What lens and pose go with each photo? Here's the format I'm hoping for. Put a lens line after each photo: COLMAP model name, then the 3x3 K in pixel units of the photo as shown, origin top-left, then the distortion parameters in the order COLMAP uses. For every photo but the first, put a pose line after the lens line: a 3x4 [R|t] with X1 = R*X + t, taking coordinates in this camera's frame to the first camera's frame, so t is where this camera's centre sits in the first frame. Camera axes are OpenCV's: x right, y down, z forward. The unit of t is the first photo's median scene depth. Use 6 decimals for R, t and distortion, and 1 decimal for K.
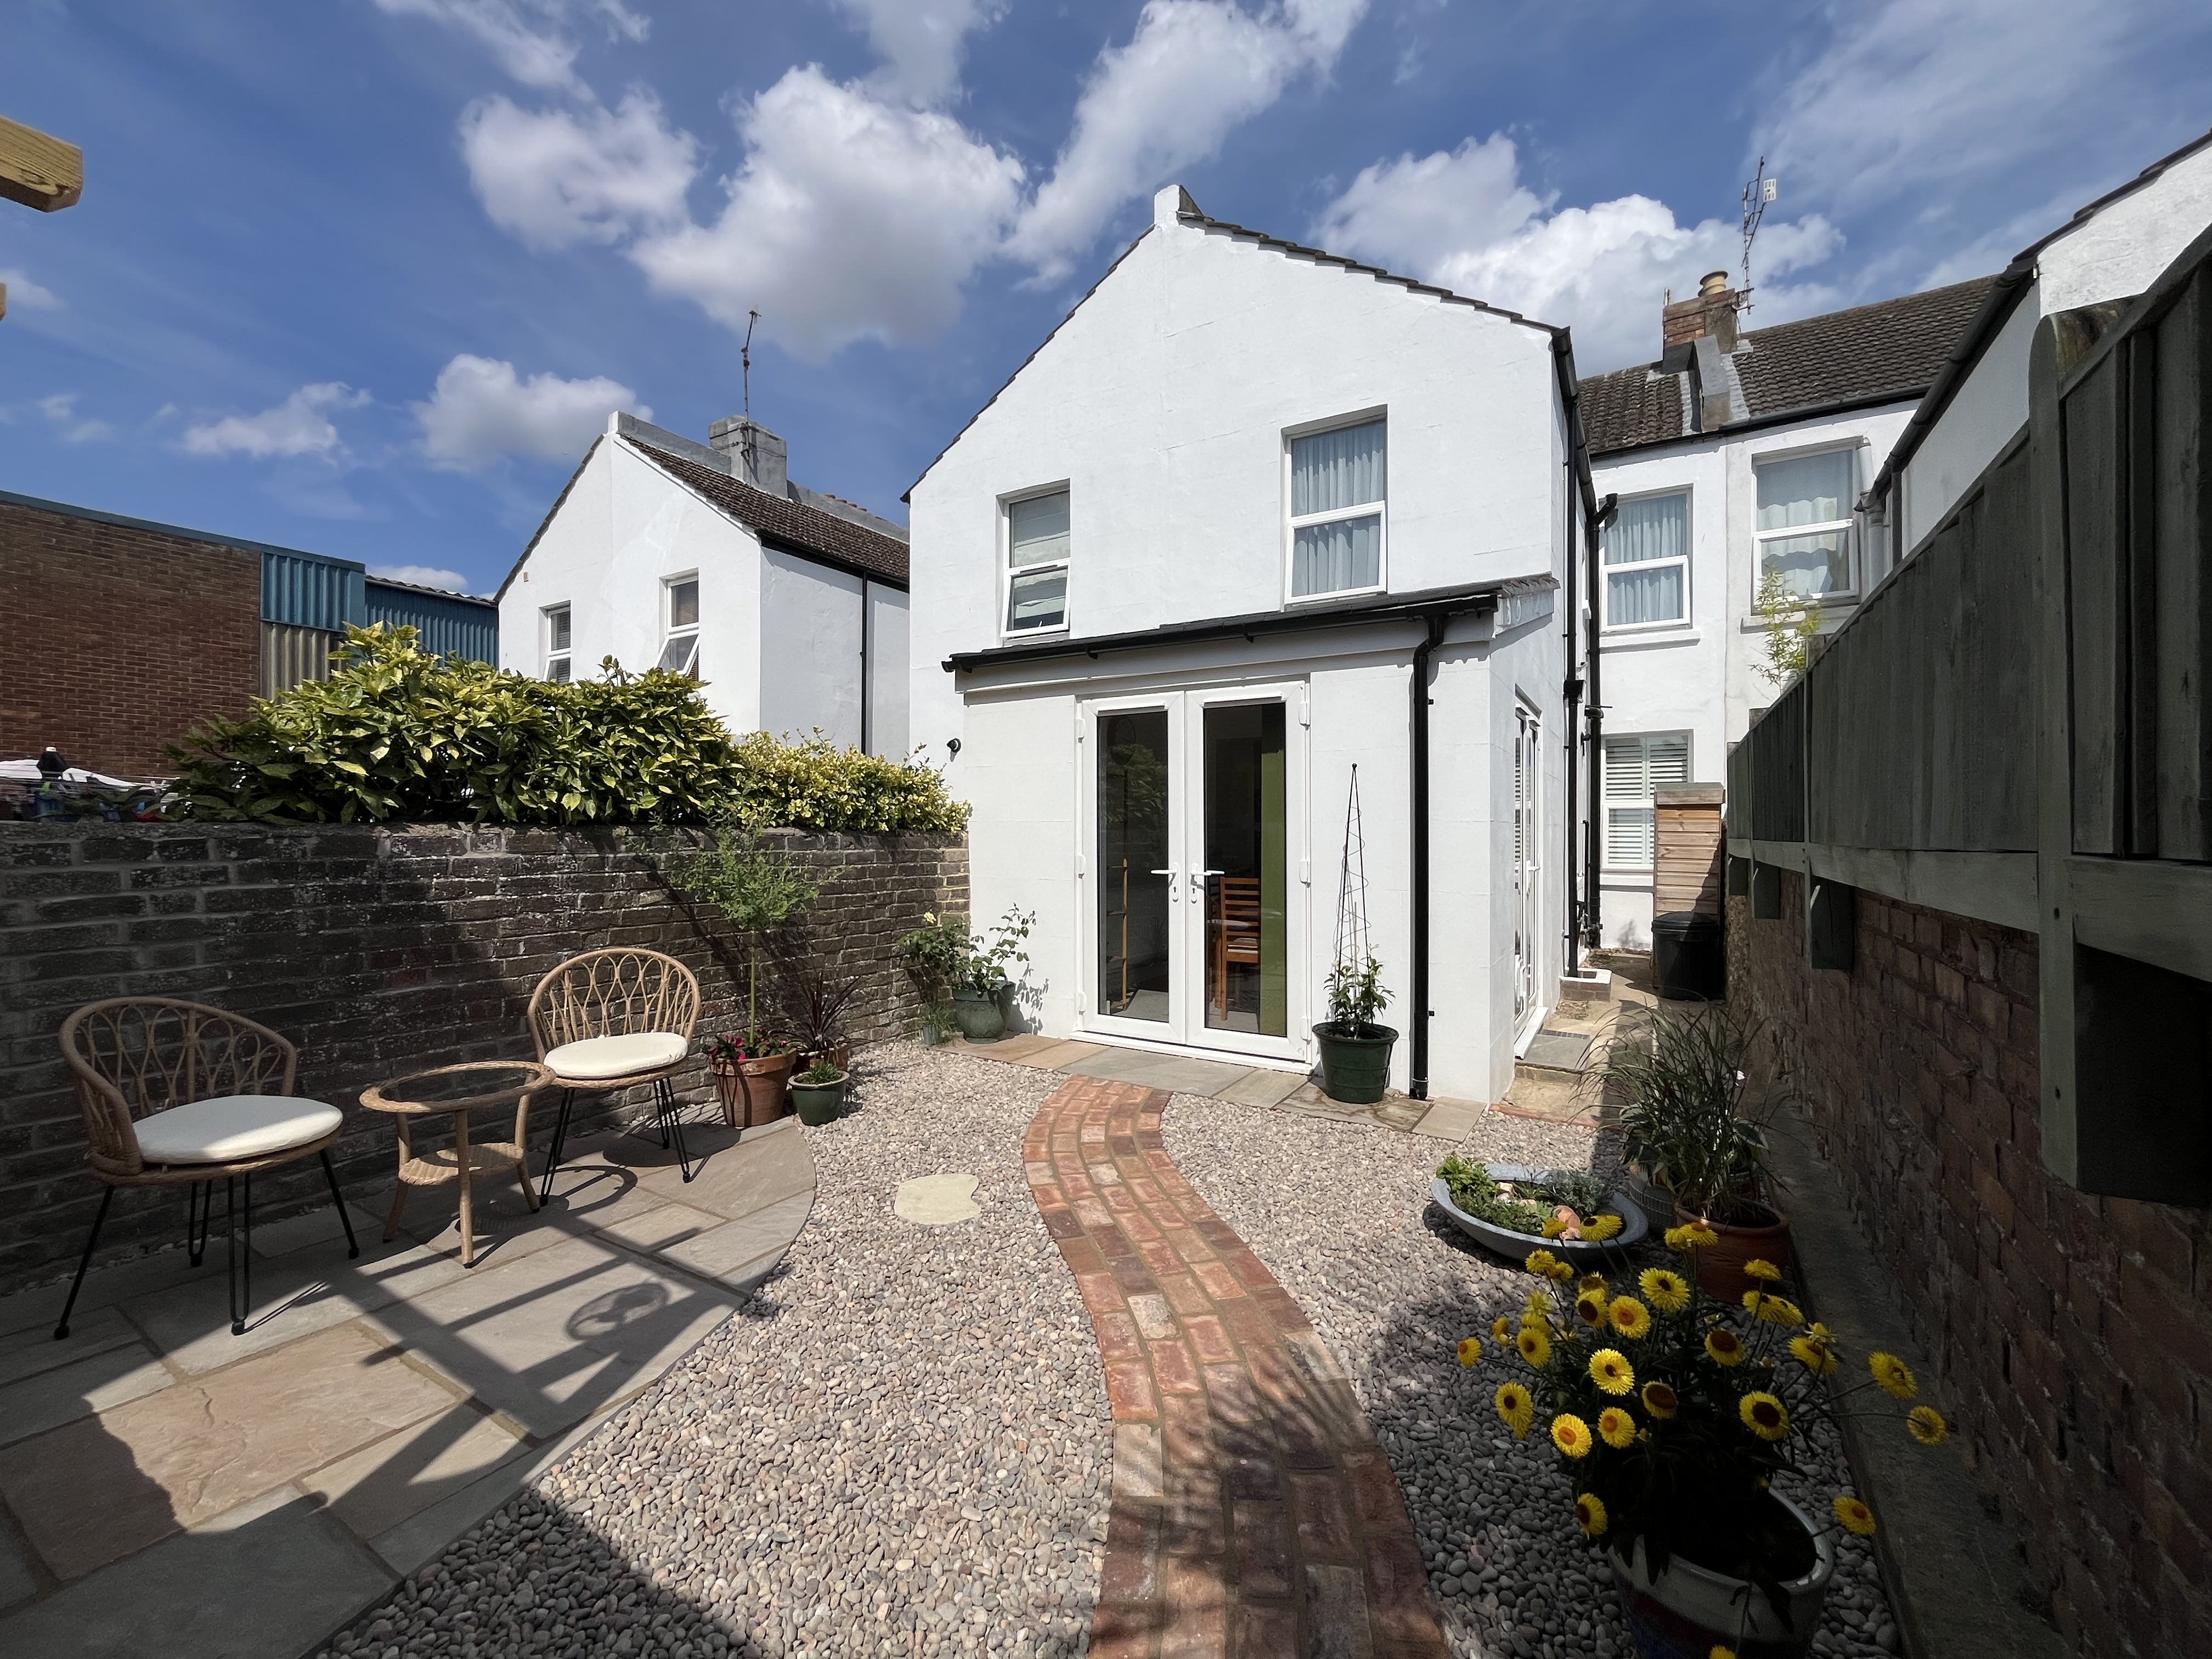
lens RADIAL K [[882.4, 0, 1107.1], [0, 882.4, 838.3], [0, 0, 1]] dist [0.000705, 0.000076]
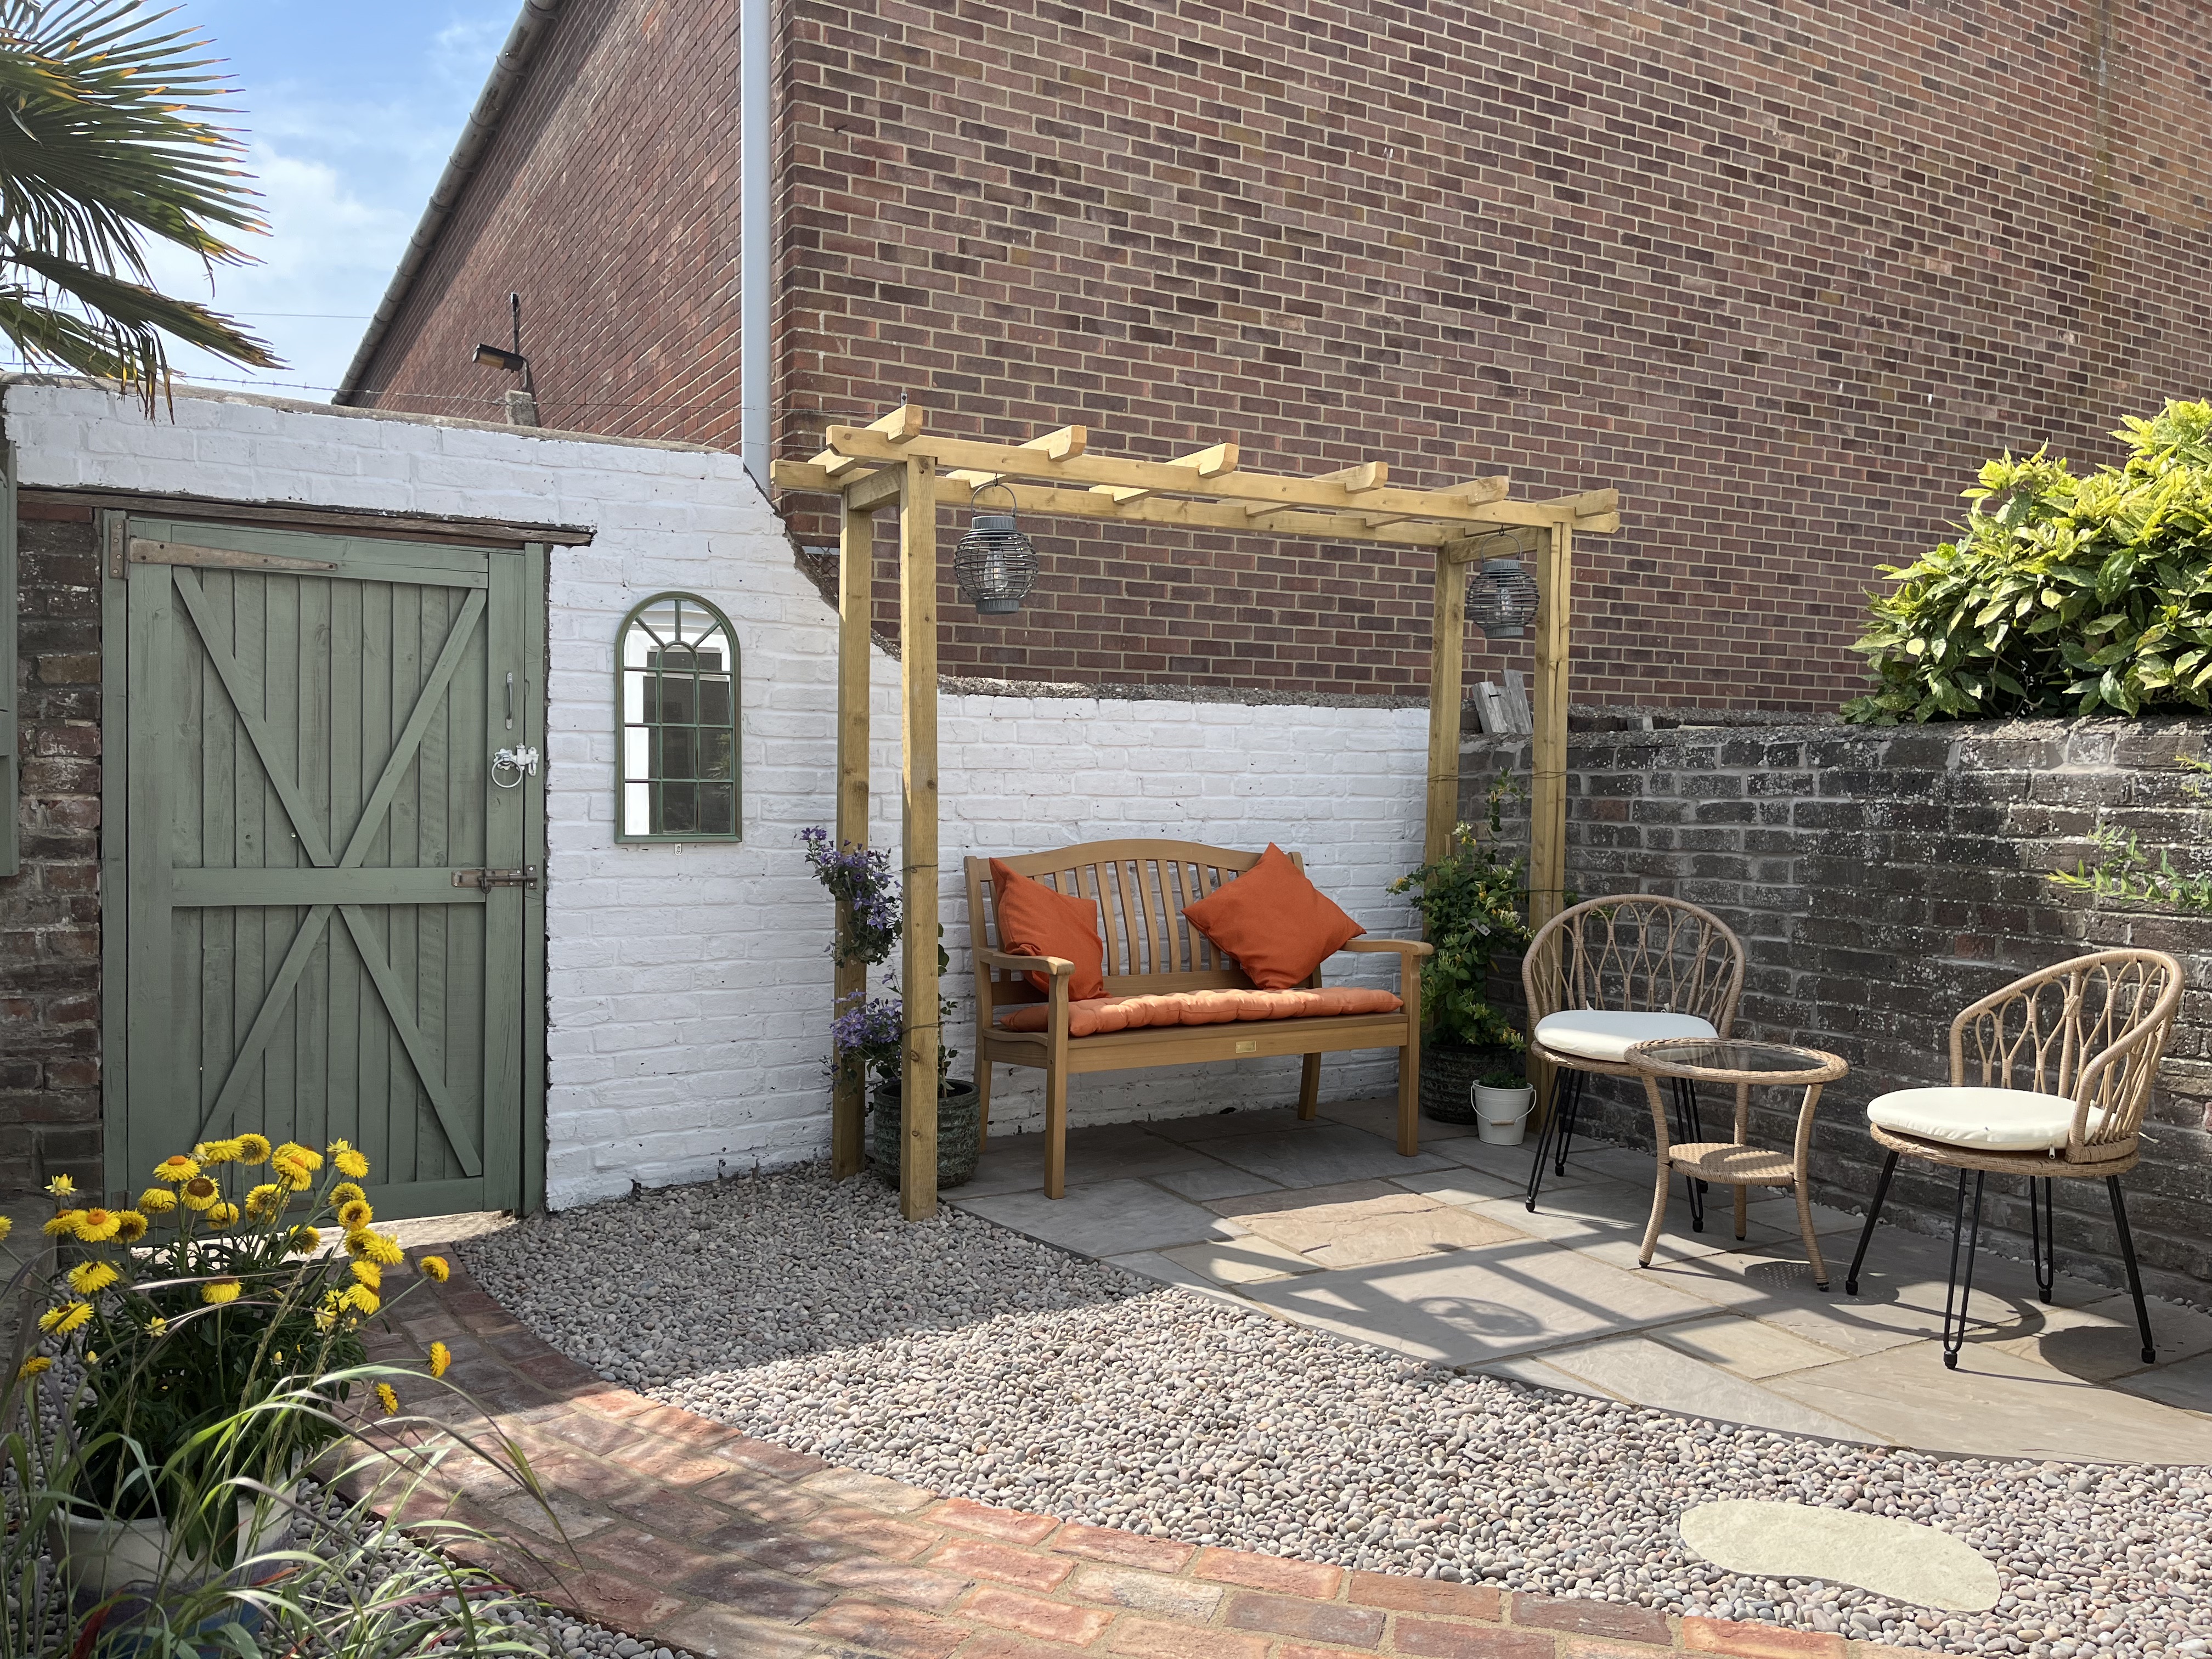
lens RADIAL K [[1668.6, 0, 1099.6], [0, 1668.6, 842.3], [0, 0, 1]] dist [0.046320, -0.110523]
pose [[-0.499789, 0.028643, -0.865674, 0.772067], [-0.021796, 0.998721, 0.045629, 0.038101], [0.865873, 0.041673, -0.498525, 1.218266]]
